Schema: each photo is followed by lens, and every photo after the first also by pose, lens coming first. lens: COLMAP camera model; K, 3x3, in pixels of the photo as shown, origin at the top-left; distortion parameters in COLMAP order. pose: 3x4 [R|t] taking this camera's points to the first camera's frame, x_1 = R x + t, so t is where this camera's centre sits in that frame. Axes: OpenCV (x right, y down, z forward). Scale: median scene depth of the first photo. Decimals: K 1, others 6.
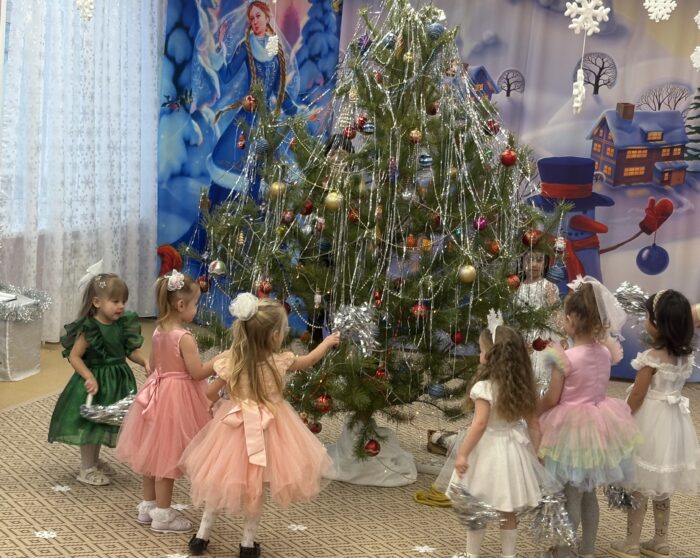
lens RADIAL K [[1543.9, 0, 361.6], [0, 1543.9, 315.4], [0, 0, 1]] dist [0.168158, 0.000000]
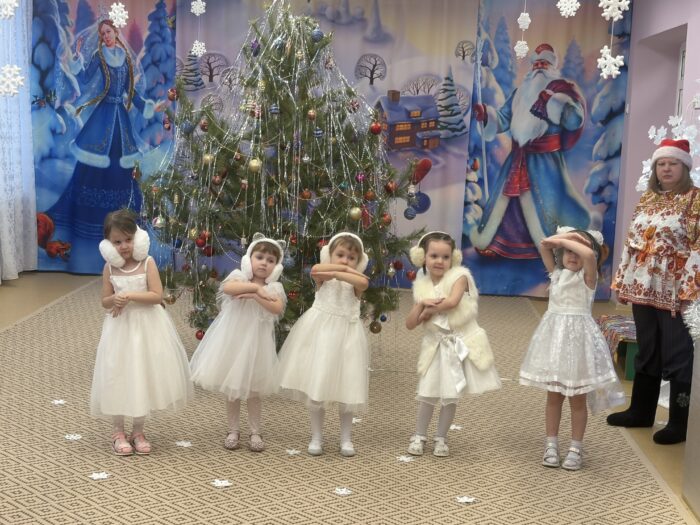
lens RADIAL K [[1148.7, 0, 347.1], [0, 1148.7, 260.4], [0, 0, 1]] dist [0.130547, 0.000000]
pose [[0.972570, -0.066436, 0.222922, -0.106804], [0.066174, 0.997771, 0.008654, 0.001910], [-0.223000, 0.006335, 0.974798, 0.018653]]
